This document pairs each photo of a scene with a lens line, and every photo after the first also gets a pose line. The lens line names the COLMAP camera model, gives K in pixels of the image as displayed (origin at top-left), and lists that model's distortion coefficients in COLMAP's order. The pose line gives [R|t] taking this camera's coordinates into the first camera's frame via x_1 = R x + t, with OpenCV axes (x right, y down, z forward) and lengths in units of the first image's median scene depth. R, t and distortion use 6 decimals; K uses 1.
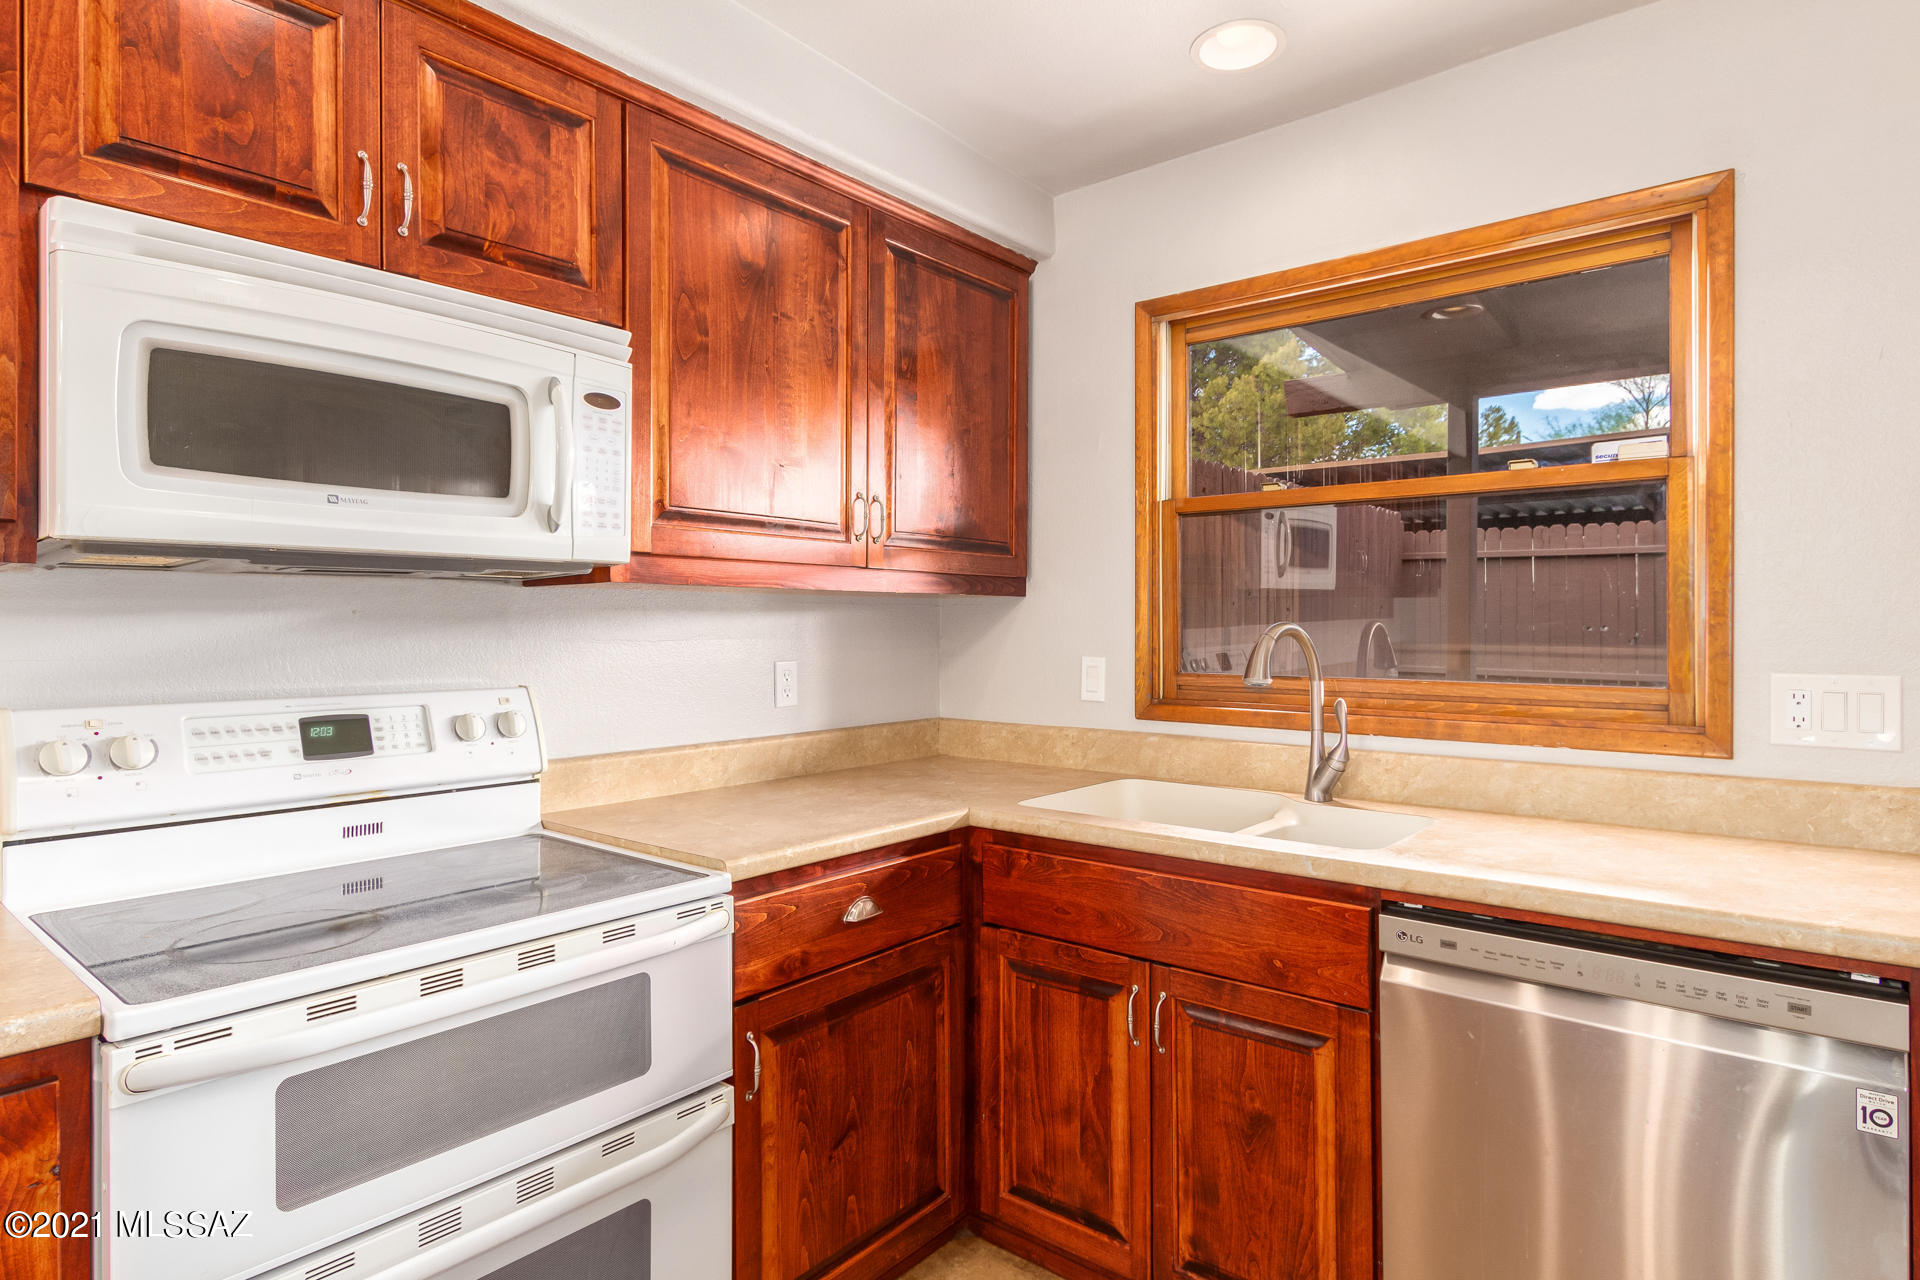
lens RADIAL K [[1039.4, 0, 958.8], [0, 1039.4, 617.8], [0, 0, 1]] dist [0.002610, -0.000148]
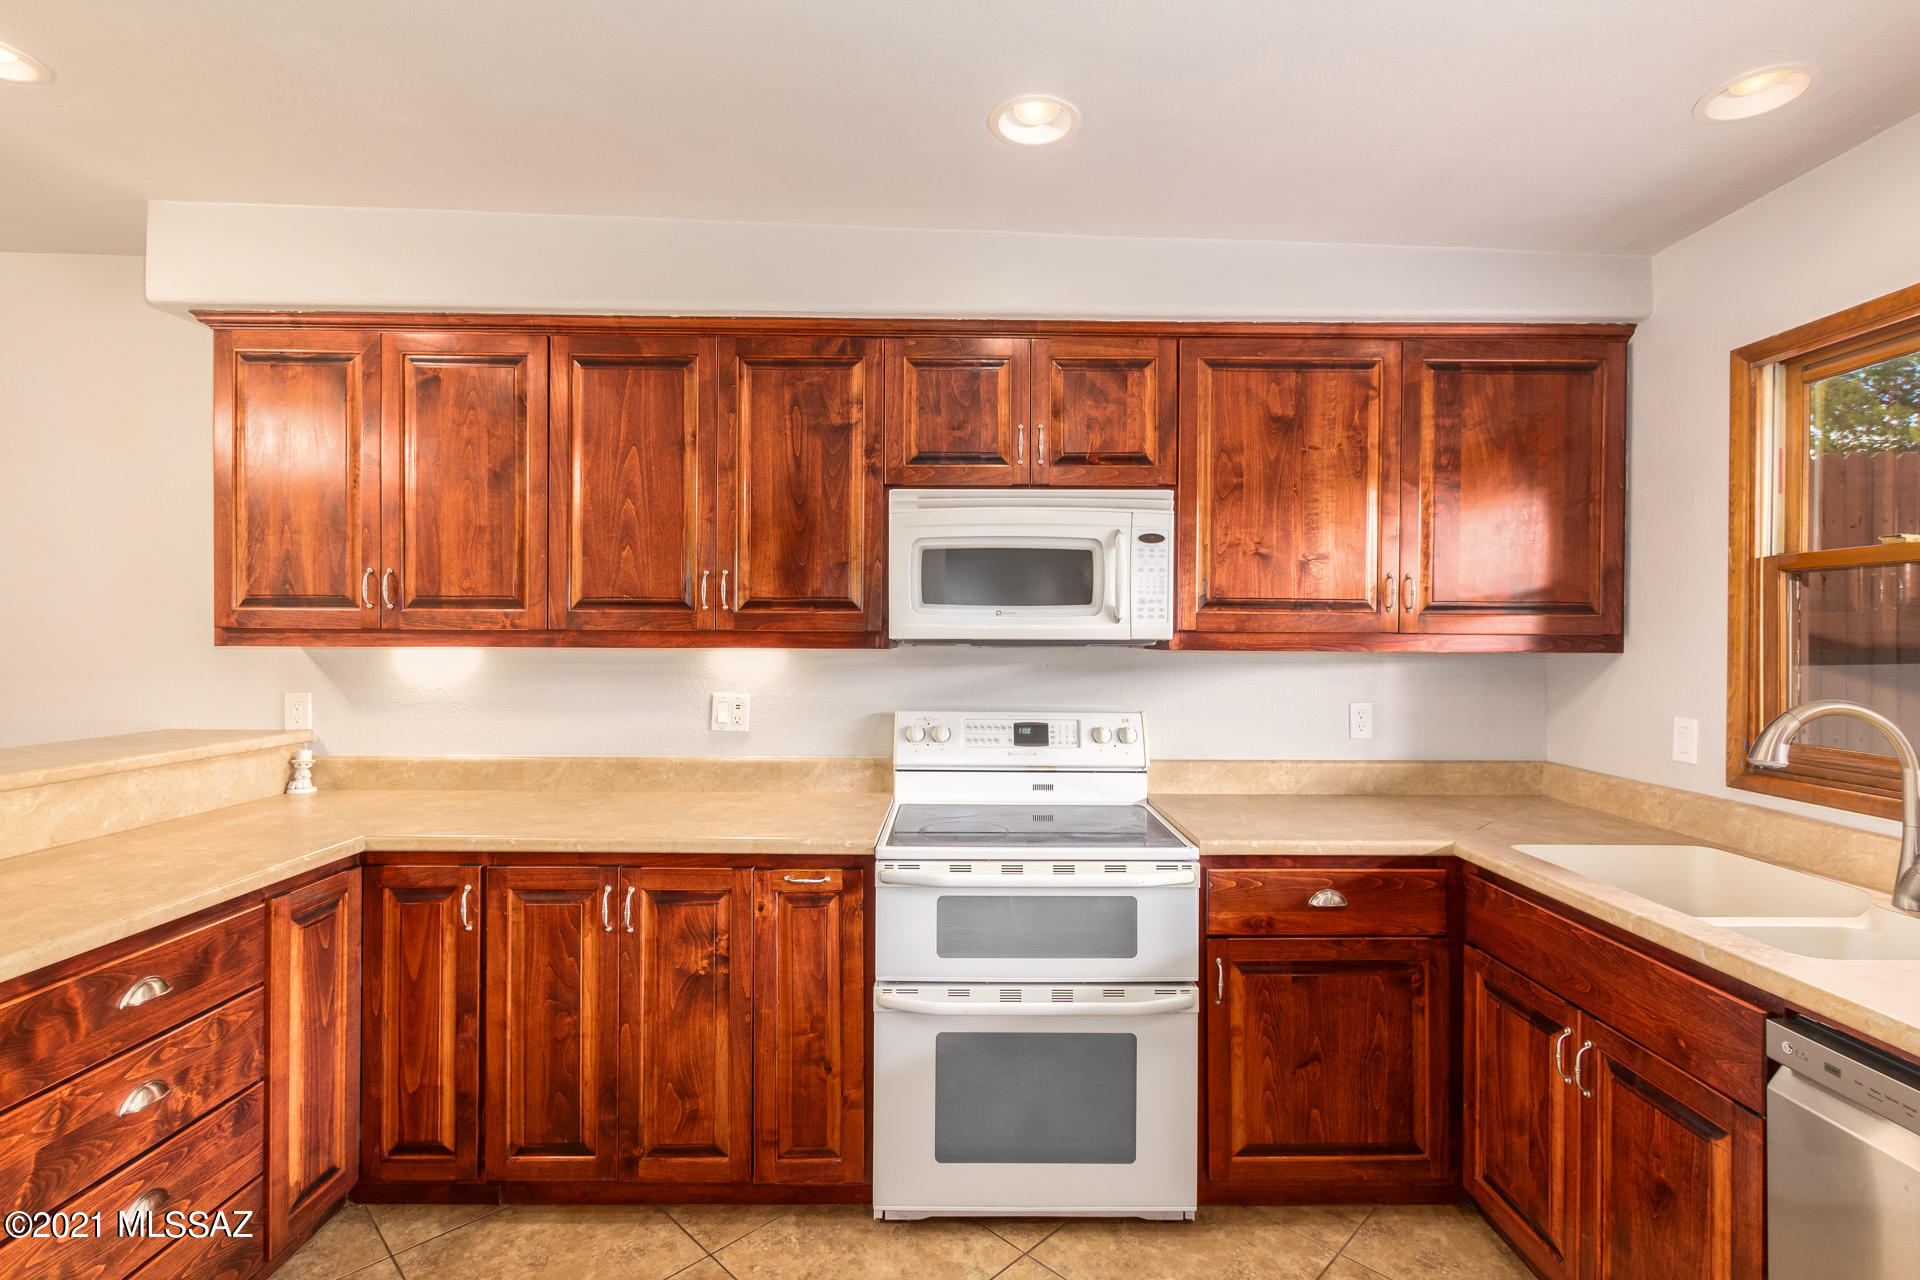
lens RADIAL K [[867.9, 0, 964.6], [0, 867.9, 630.2], [0, 0, 1]] dist [0.000738, -0.000916]
pose [[0.649608, 0.000710, -0.760269, 0.449054], [-0.002634, 0.999996, -0.001317, -0.061030], [0.760264, 0.002858, 0.649607, -0.075464]]
